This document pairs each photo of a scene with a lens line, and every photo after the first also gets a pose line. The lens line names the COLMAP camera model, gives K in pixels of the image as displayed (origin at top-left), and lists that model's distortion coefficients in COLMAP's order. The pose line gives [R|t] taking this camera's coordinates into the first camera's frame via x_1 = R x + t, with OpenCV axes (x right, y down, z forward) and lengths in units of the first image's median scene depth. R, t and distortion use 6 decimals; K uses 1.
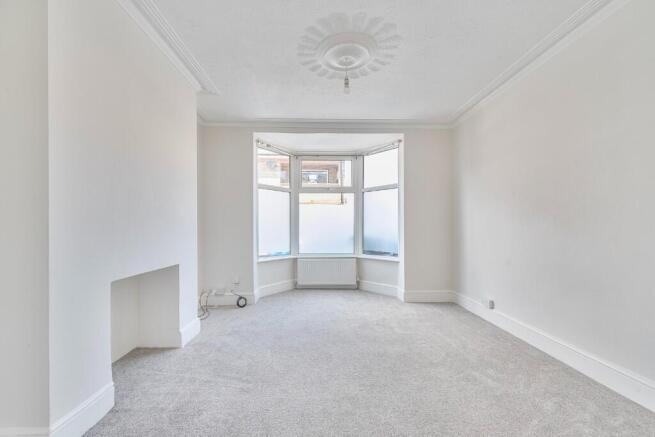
lens RADIAL K [[275.0, 0, 323.3], [0, 275.0, 223.8], [0, 0, 1]] dist [0.018664, -0.000542]
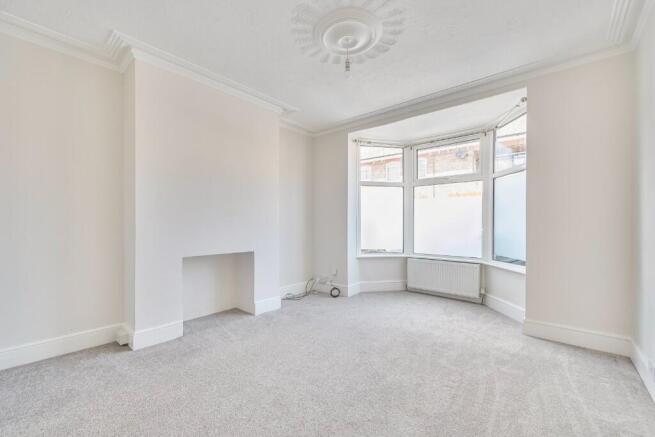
lens RADIAL K [[275.0, 0, 326.9], [0, 275.0, 221.5], [0, 0, 1]] dist [0.018664, -0.000542]
pose [[0.749523, -0.000318, -0.661978, 0.364246], [0.002301, 0.999995, 0.002125, 0.001708], [0.661974, -0.003115, 0.749521, 0.151350]]
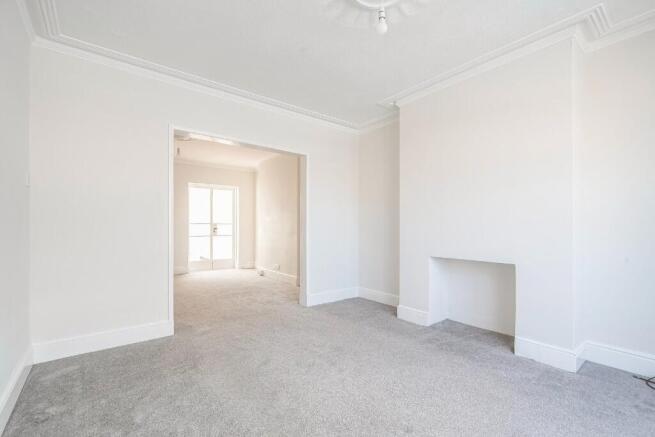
lens RADIAL K [[292.3, 0, 326.0], [0, 292.3, 221.5], [0, 0, 1]] dist [-0.000219, -0.000021]
pose [[-0.786915, -0.017121, -0.616824, 0.368450], [0.001040, 0.999577, -0.029072, 0.016563], [0.617061, -0.023519, -0.786564, 0.840794]]
